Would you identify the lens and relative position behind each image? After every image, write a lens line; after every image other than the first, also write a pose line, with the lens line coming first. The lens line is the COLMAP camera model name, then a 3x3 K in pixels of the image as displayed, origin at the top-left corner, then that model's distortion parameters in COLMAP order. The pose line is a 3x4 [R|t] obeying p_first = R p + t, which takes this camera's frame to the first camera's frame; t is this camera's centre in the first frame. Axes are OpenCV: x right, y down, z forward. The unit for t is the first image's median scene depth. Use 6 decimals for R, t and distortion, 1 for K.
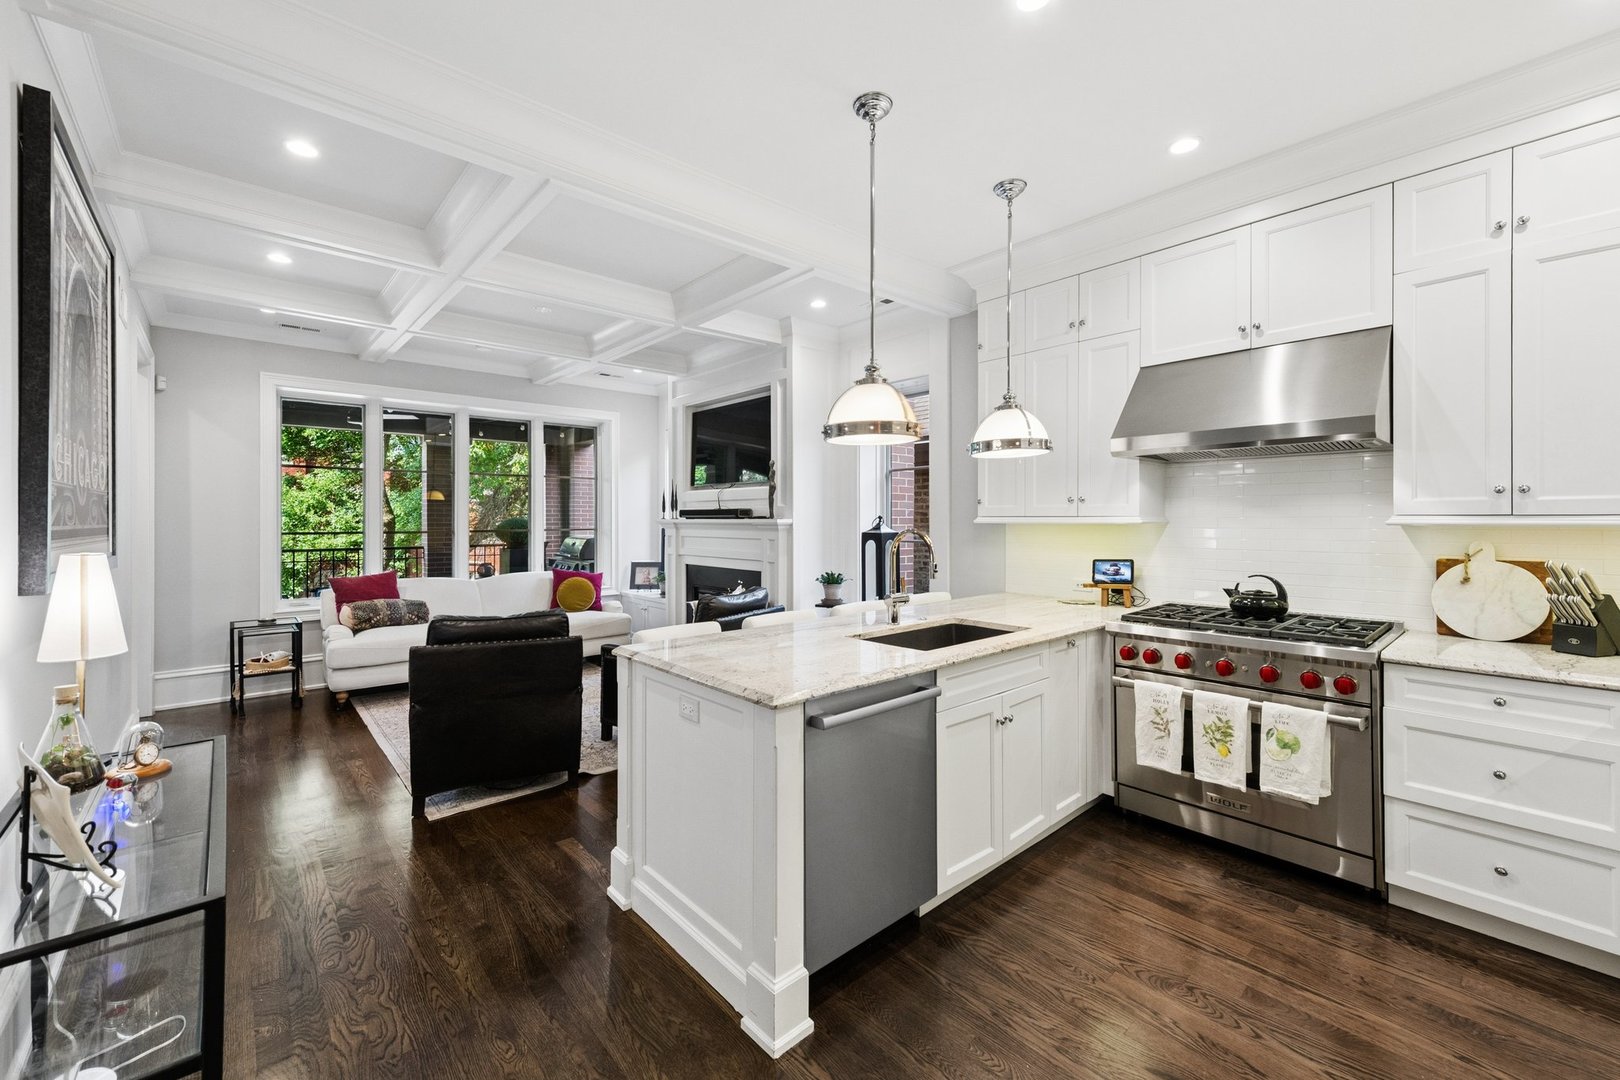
lens RADIAL K [[651.5, 0, 807.1], [0, 651.5, 515.7], [0, 0, 1]] dist [0.000432, -0.000695]
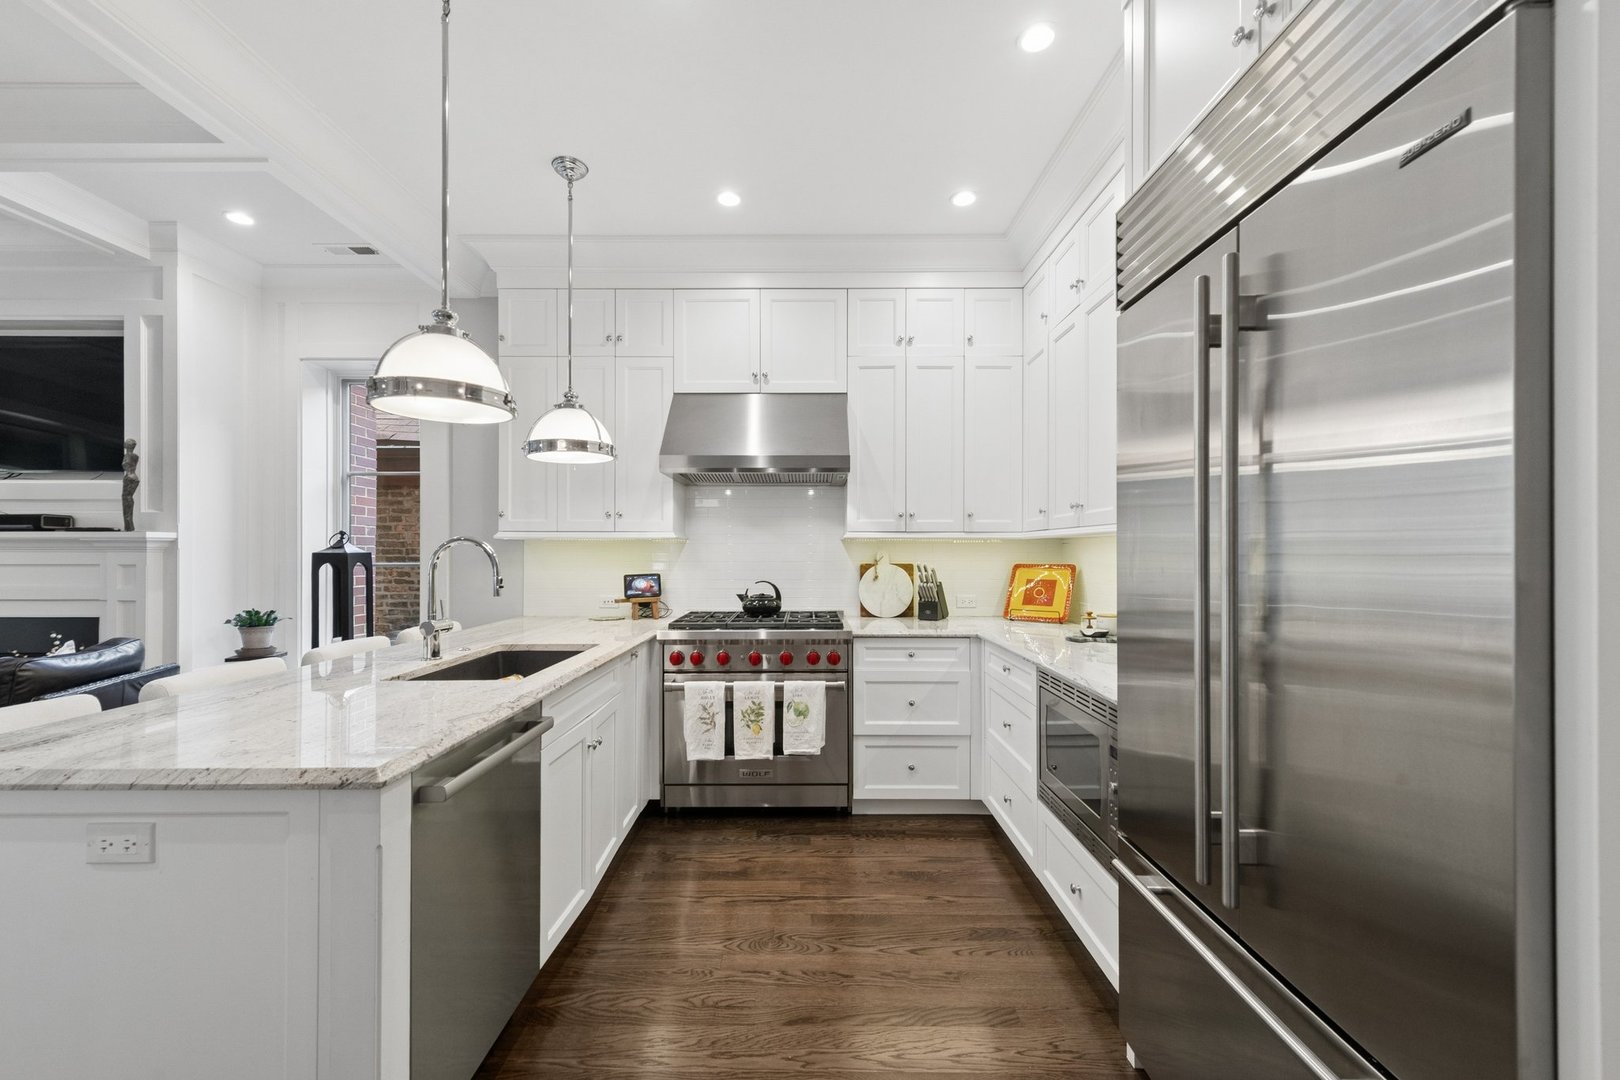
lens RADIAL K [[638.5, 0, 812.0], [0, 638.5, 550.9], [0, 0, 1]] dist [0.006856, -0.000284]
pose [[0.660232, 0.001367, 0.751061, -0.149751], [-0.002332, 0.999997, 0.000229, 0.037492], [-0.751058, -0.001902, 0.660233, 0.158903]]
